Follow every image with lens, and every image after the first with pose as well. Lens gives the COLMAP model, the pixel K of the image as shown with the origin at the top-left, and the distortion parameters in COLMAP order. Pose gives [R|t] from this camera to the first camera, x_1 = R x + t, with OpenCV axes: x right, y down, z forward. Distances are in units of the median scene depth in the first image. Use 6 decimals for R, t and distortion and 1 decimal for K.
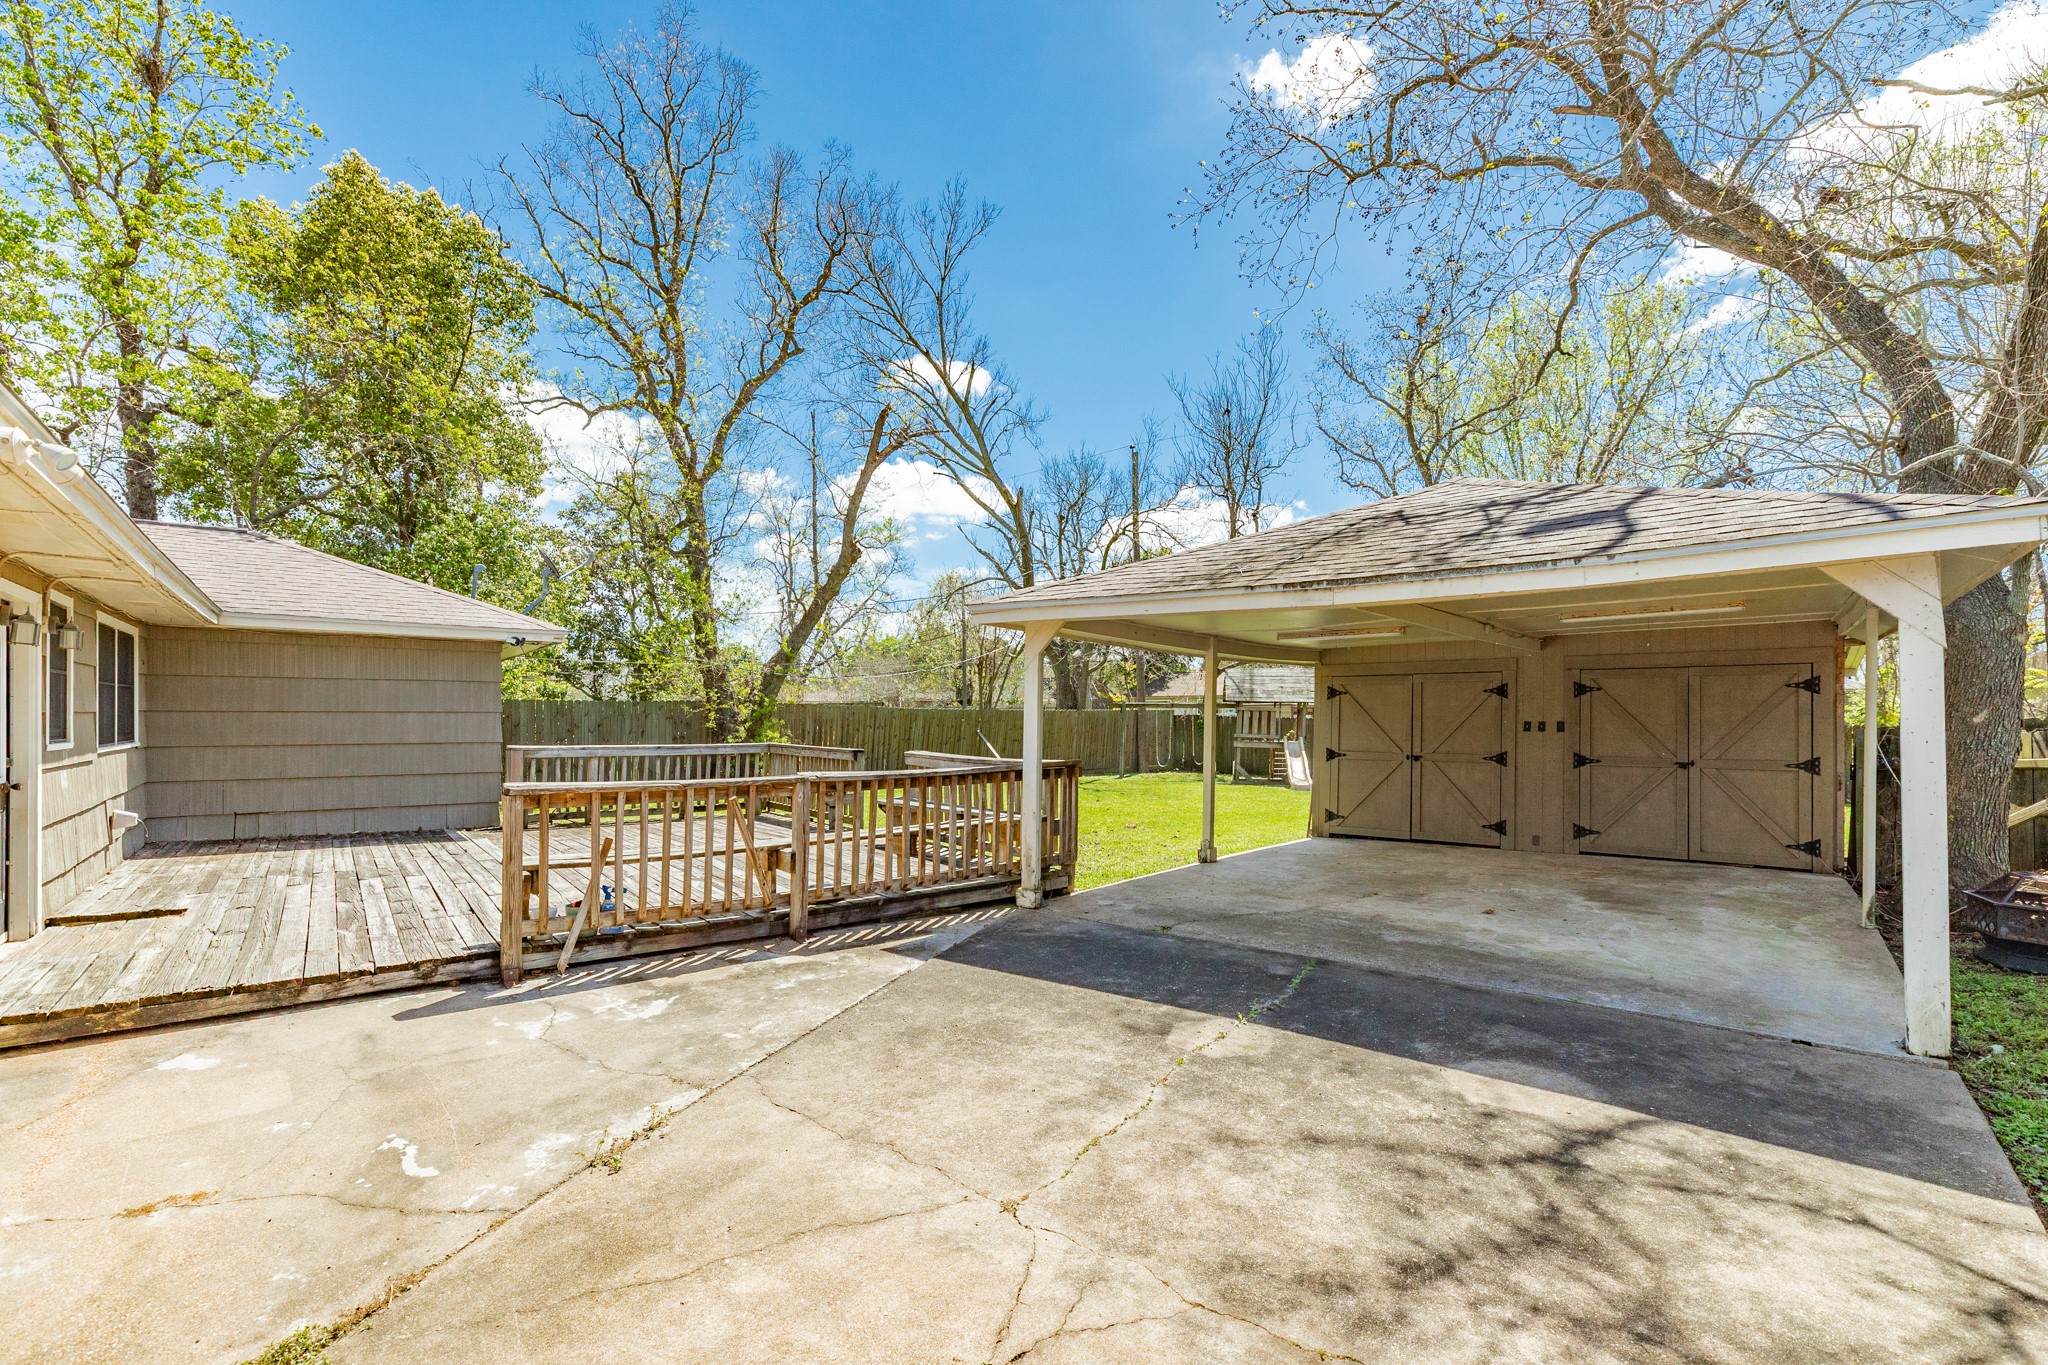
lens RADIAL K [[937.3, 0, 1024.2], [0, 937.3, 710.3], [0, 0, 1]] dist [0.000675, 0.000298]
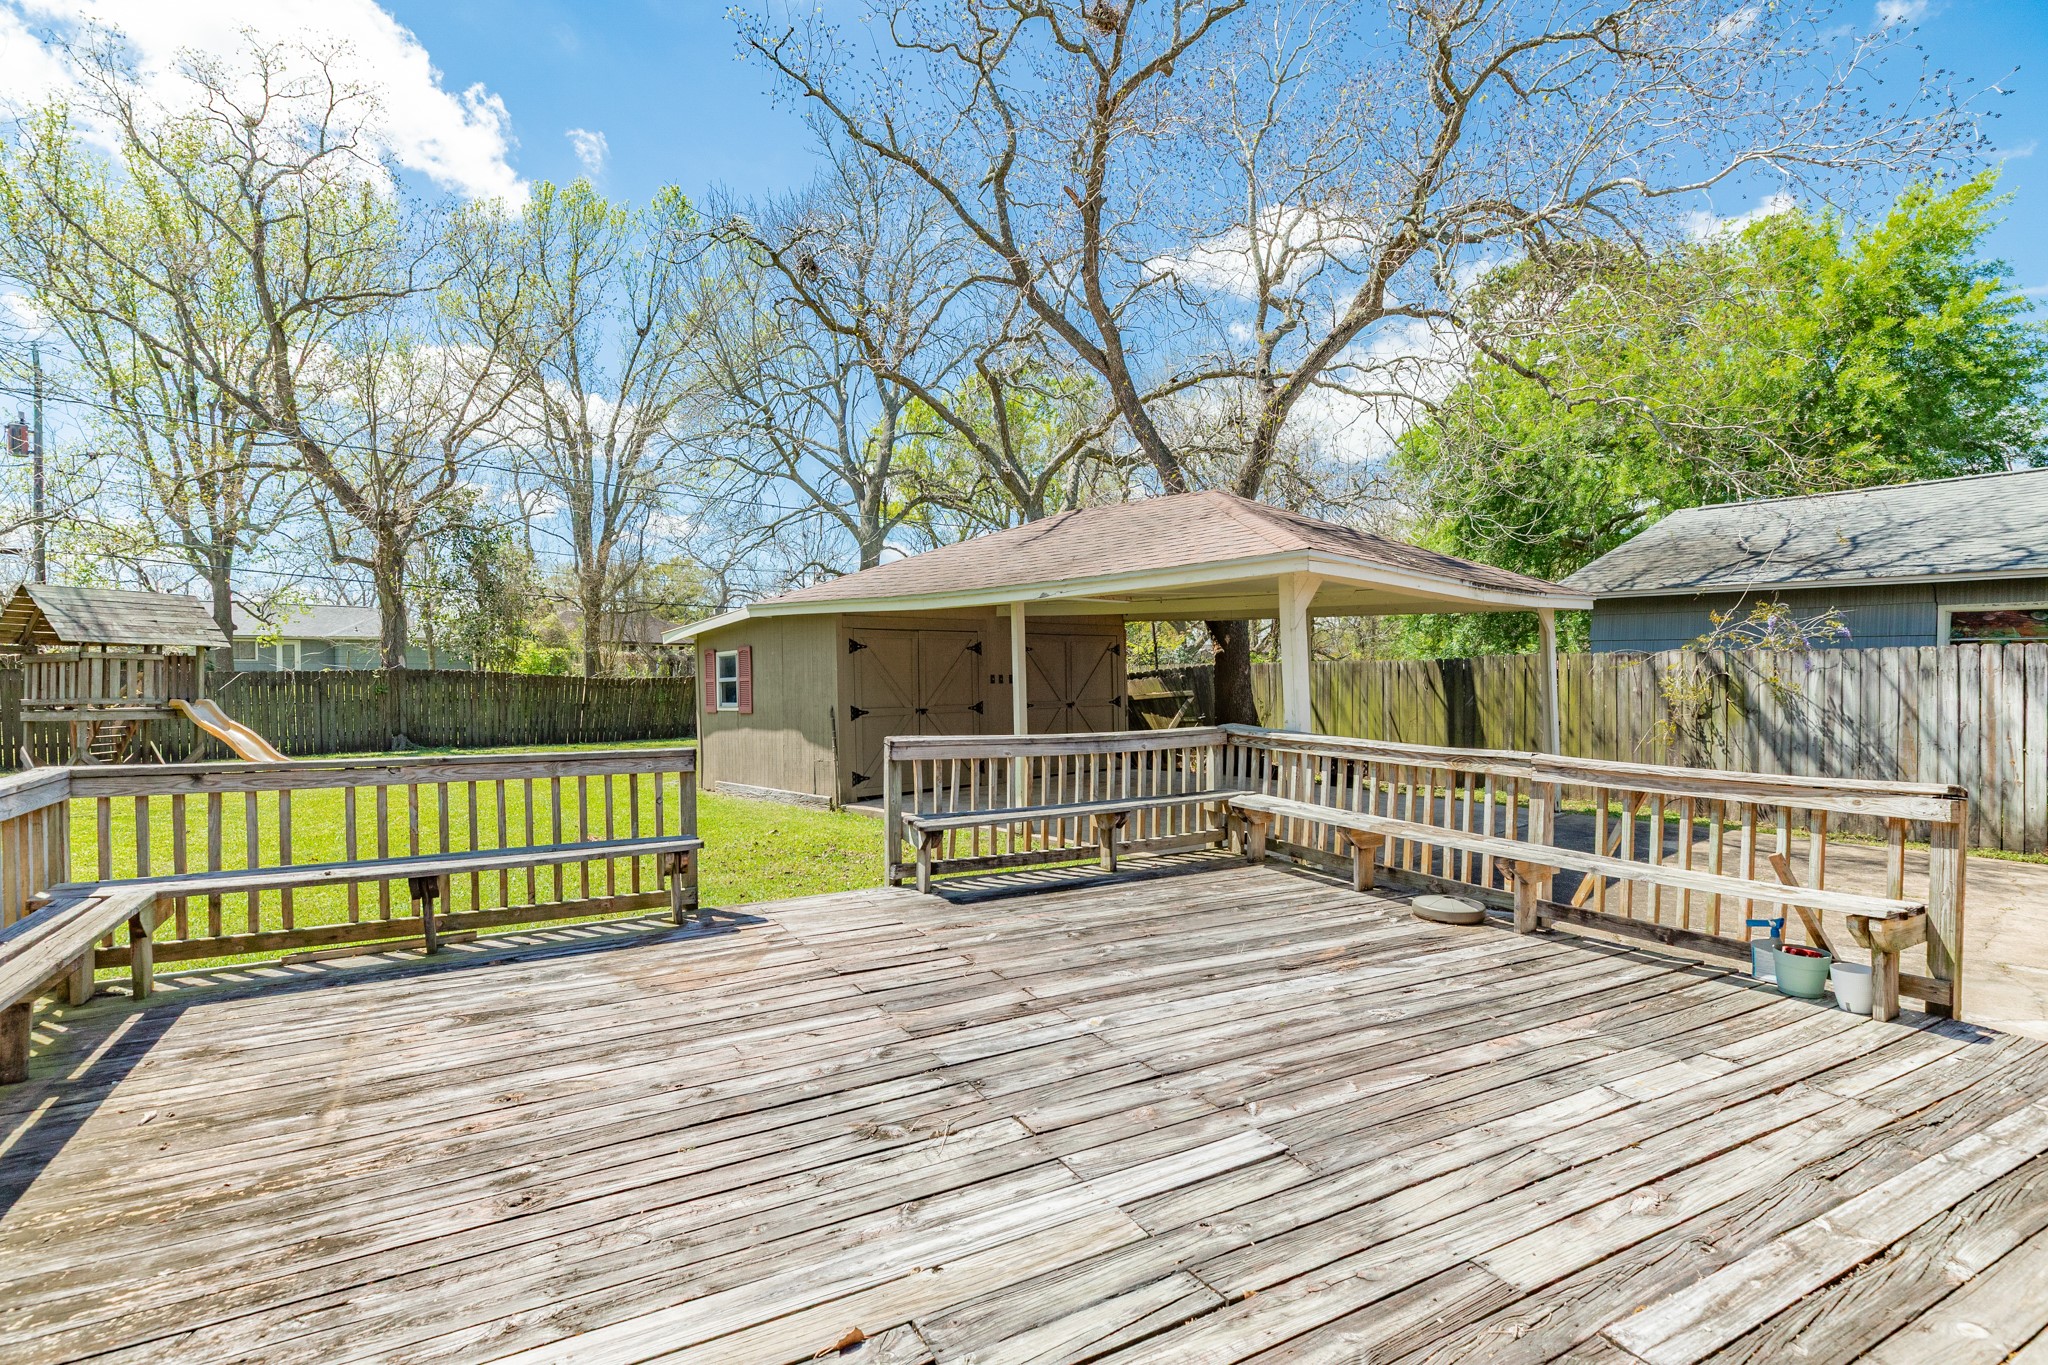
lens RADIAL K [[975.1, 0, 1024.0], [0, 975.1, 682.5], [0, 0, 1]] dist [-0.001544, -0.000132]
pose [[0.163290, -0.019732, 0.986381, -0.658740], [-0.007134, 0.999750, 0.021180, -0.004935], [-0.986552, -0.010495, 0.163108, 0.747196]]
